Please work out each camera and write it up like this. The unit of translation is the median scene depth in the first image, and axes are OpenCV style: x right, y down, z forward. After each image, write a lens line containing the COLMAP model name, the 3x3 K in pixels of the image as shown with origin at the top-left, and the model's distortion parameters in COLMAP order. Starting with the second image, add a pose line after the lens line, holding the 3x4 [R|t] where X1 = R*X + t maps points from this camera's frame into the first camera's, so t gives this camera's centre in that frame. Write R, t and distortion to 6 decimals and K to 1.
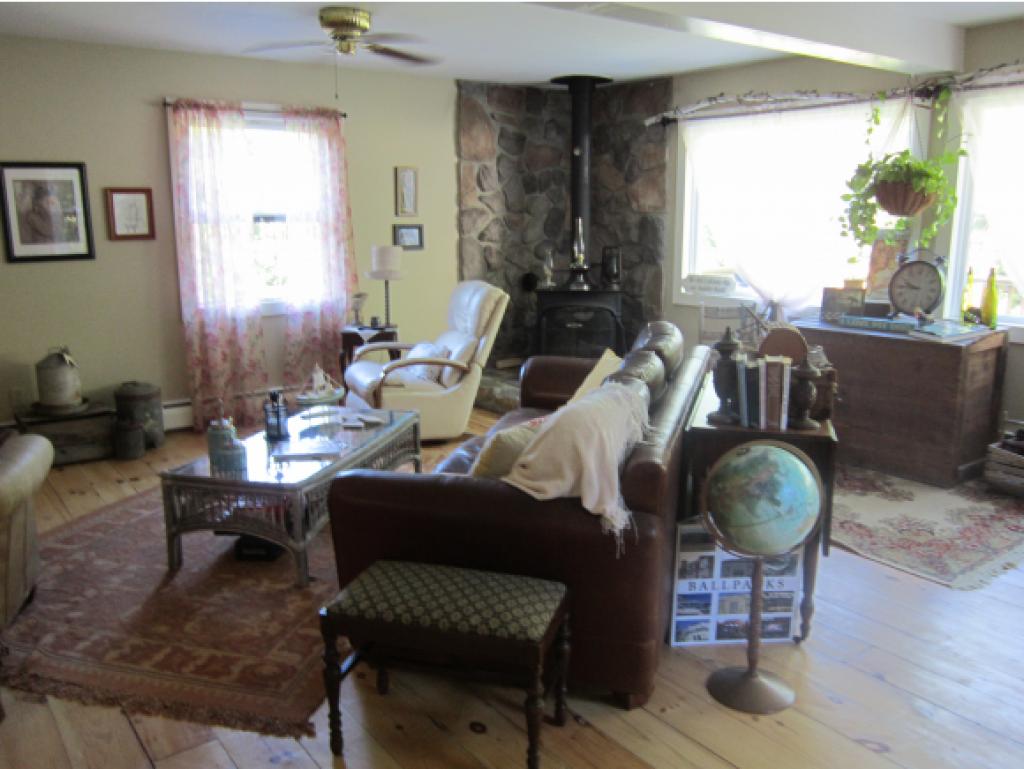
lens RADIAL K [[837.0, 0, 511.5], [0, 837.0, 382.5], [0, 0, 1]] dist [-0.041290, 0.008940]
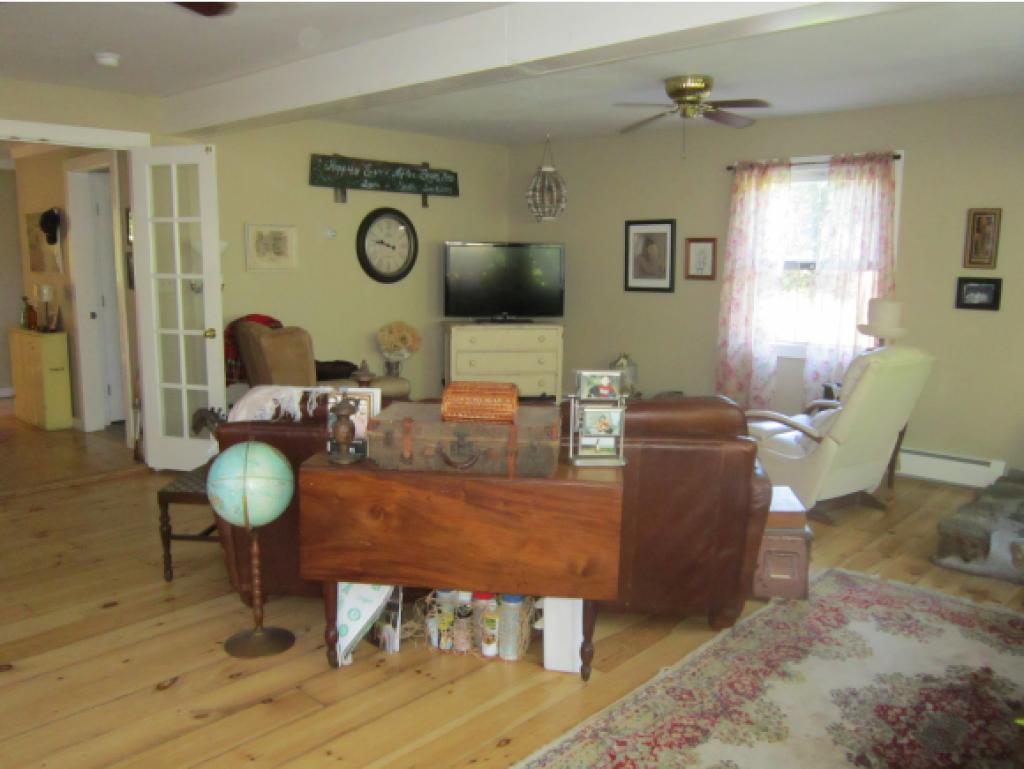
lens RADIAL K [[837.0, 0, 512.0], [0, 837.0, 383.2], [0, 0, 1]] dist [-0.041290, 0.008940]
pose [[0.188304, 0.154278, -0.969917, 0.695051], [-0.209023, 0.971254, 0.113909, -0.102256], [0.959610, 0.181285, 0.215139, 0.477702]]
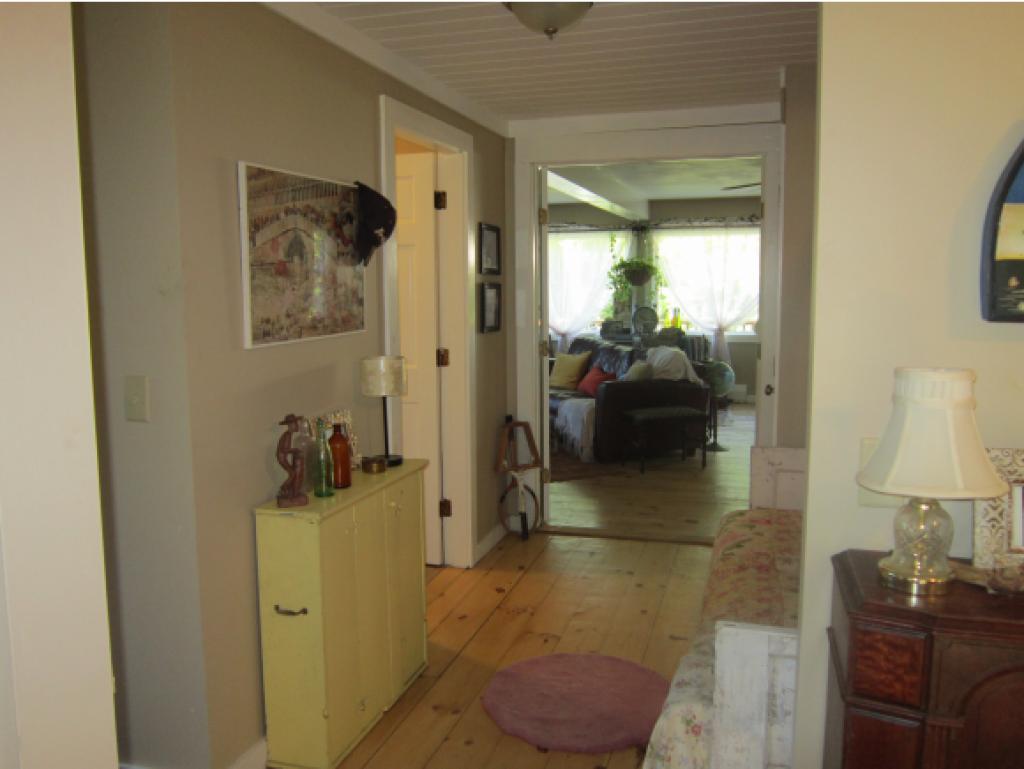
lens RADIAL K [[837.0, 0, 512.9], [0, 837.0, 384.0], [0, 0, 1]] dist [-0.041290, 0.008940]
pose [[0.823458, -0.081579, 0.561482, -2.018247], [0.121657, 0.991980, -0.034293, 0.165734], [-0.554181, 0.096547, 0.826778, -1.144819]]
